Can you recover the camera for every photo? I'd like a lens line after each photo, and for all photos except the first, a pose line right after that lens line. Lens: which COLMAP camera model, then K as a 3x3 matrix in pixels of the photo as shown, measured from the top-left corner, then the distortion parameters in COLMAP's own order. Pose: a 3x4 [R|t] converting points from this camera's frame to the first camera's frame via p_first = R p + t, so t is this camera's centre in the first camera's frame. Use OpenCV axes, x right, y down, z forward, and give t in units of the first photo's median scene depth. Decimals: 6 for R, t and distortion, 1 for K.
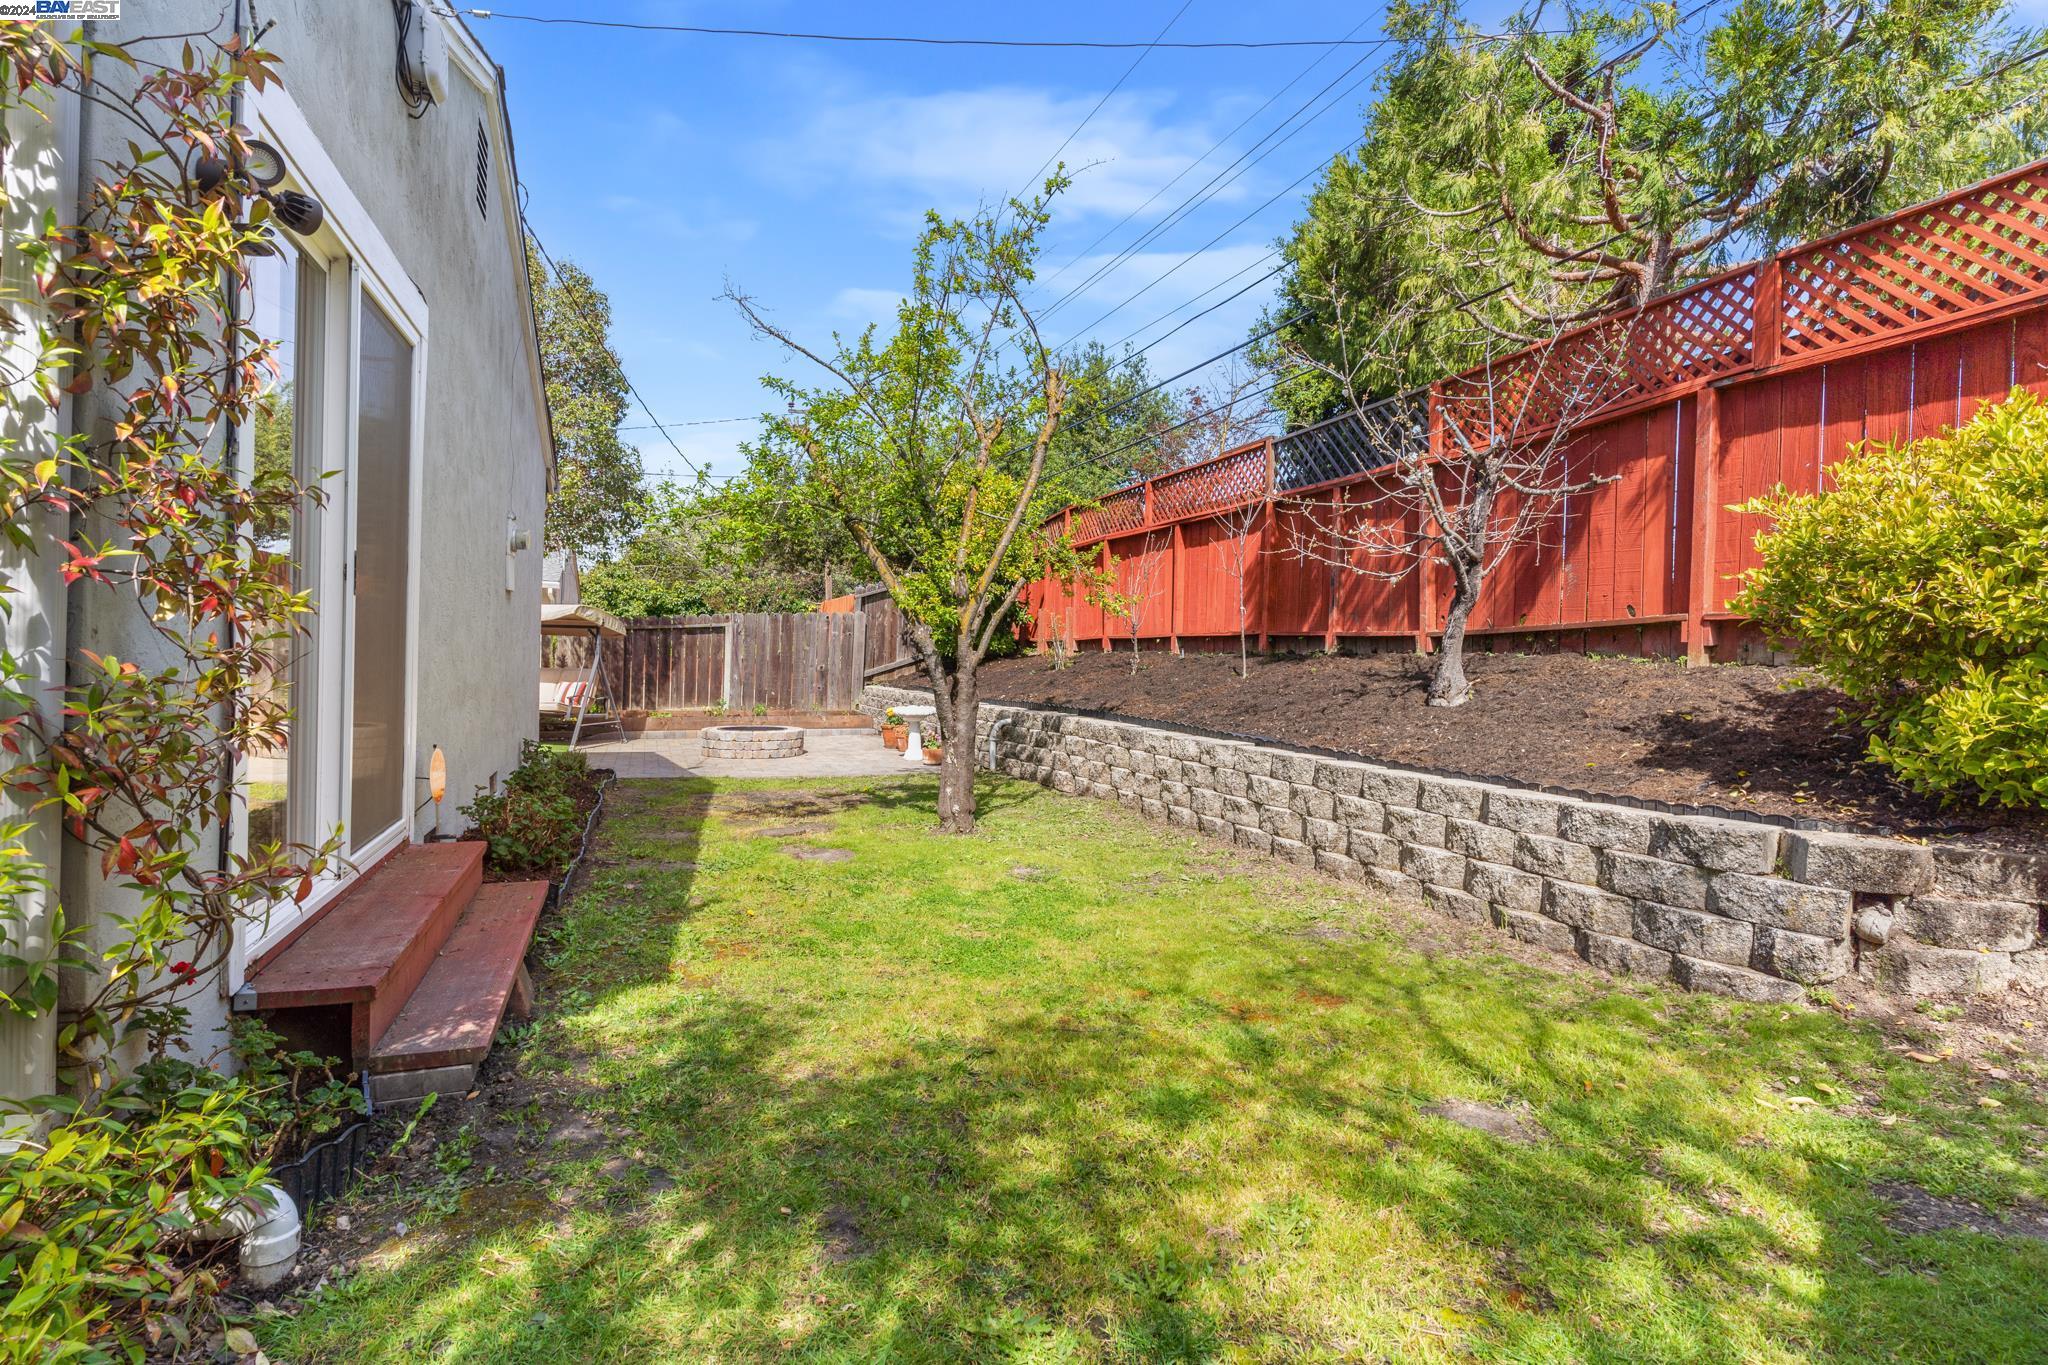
lens RADIAL K [[1008.5, 0, 1022.5], [0, 1008.5, 698.5], [0, 0, 1]] dist [0.001364, 0.001897]
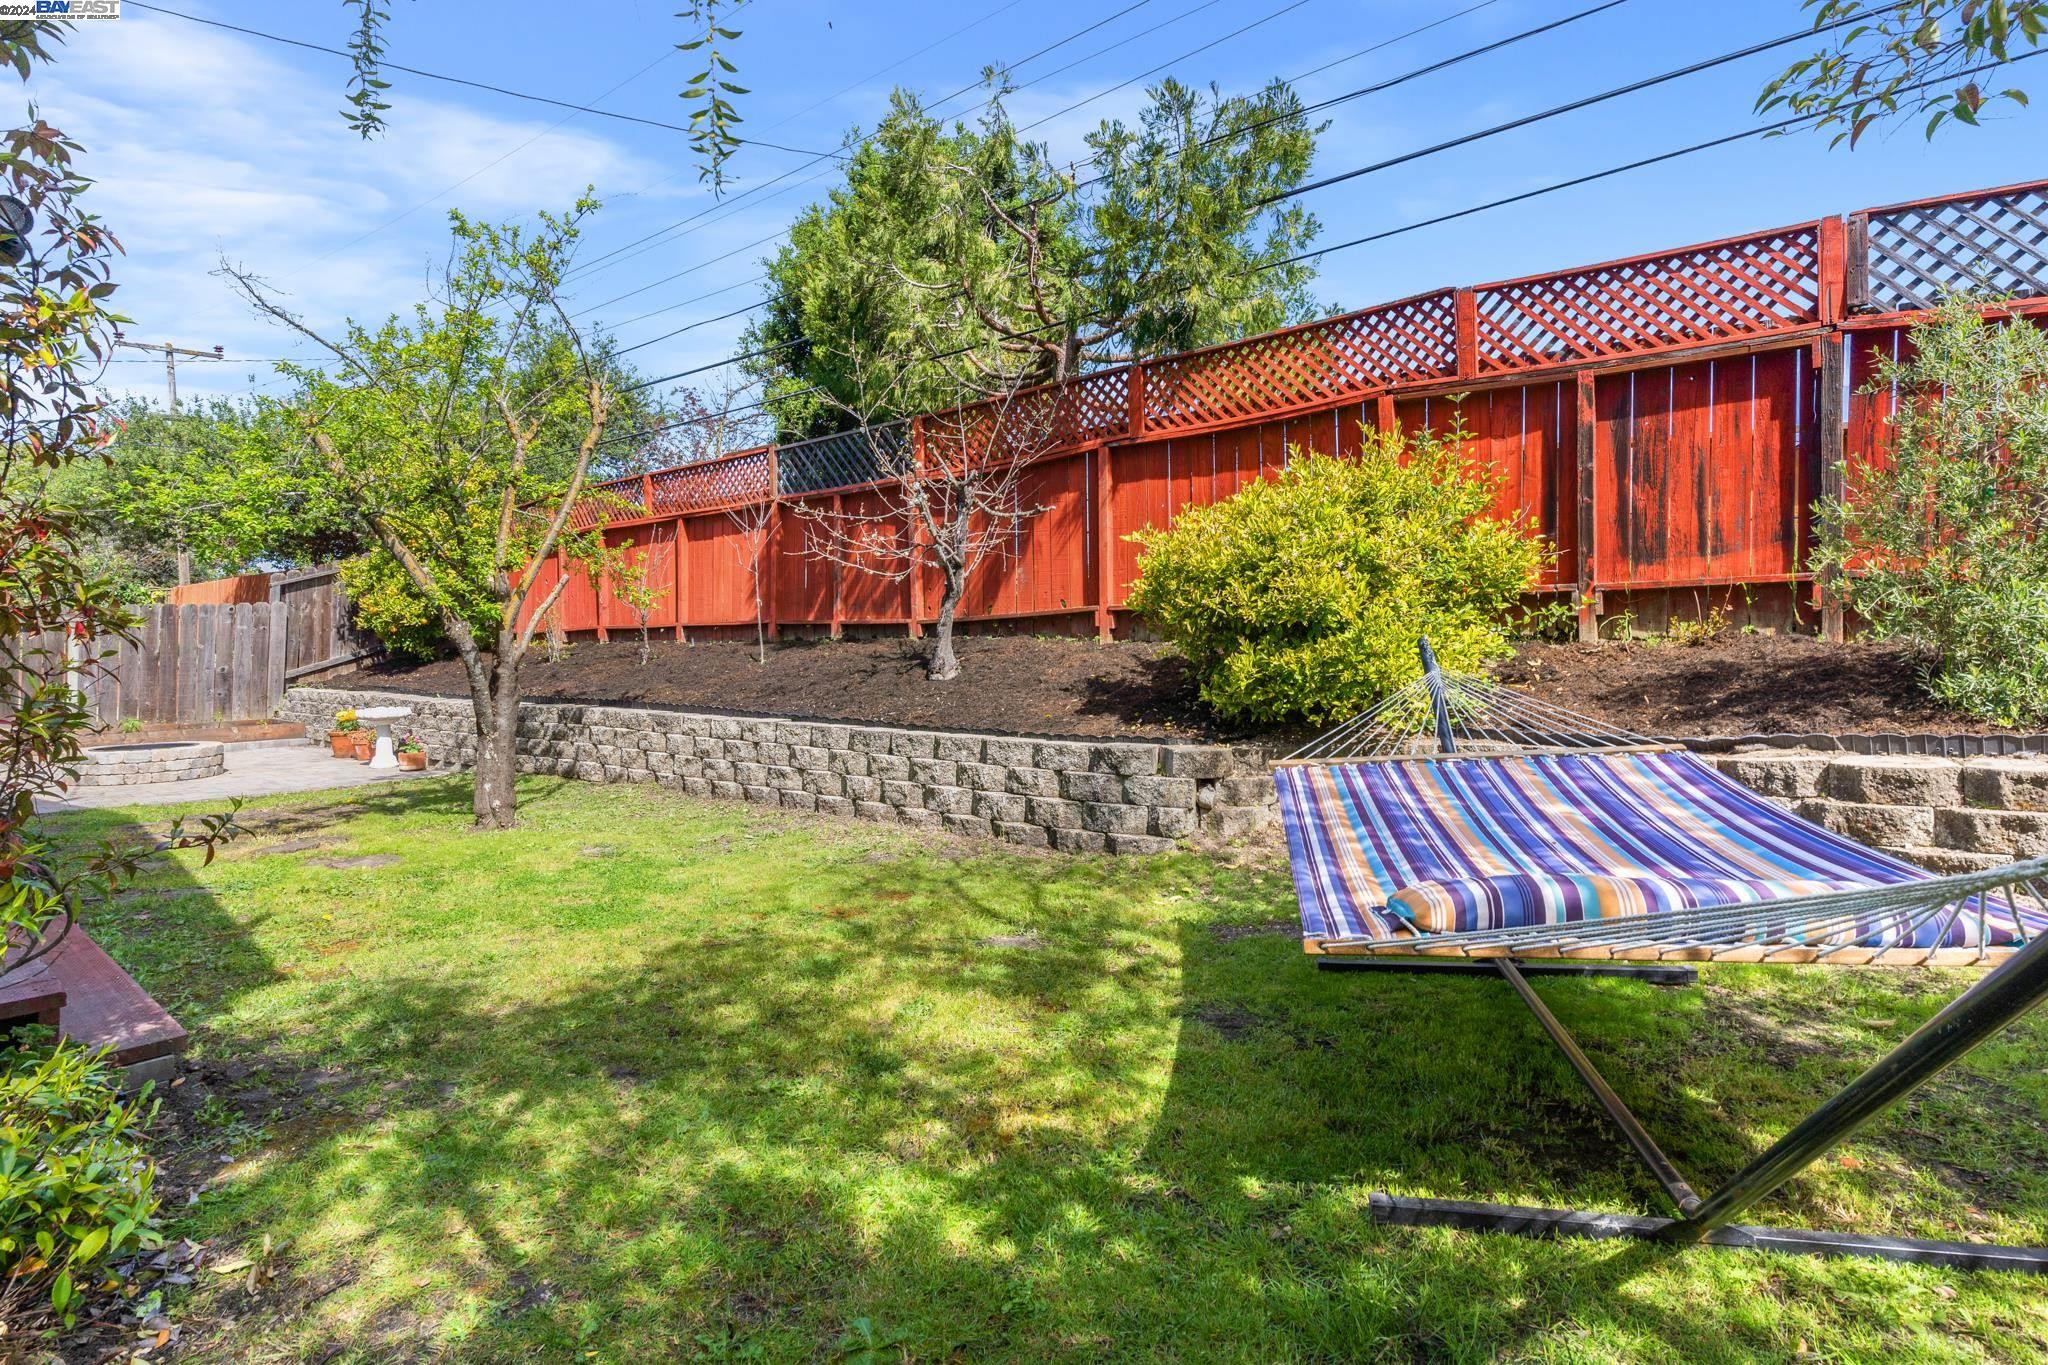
lens RADIAL K [[1008.5, 0, 1022.5], [0, 1008.5, 698.5], [0, 0, 1]] dist [0.001364, 0.001897]
pose [[0.868942, -0.052744, 0.492096, -0.153454], [0.045287, 0.998607, 0.027066, 0.001965], [-0.492838, -0.001233, 0.870120, -0.198078]]
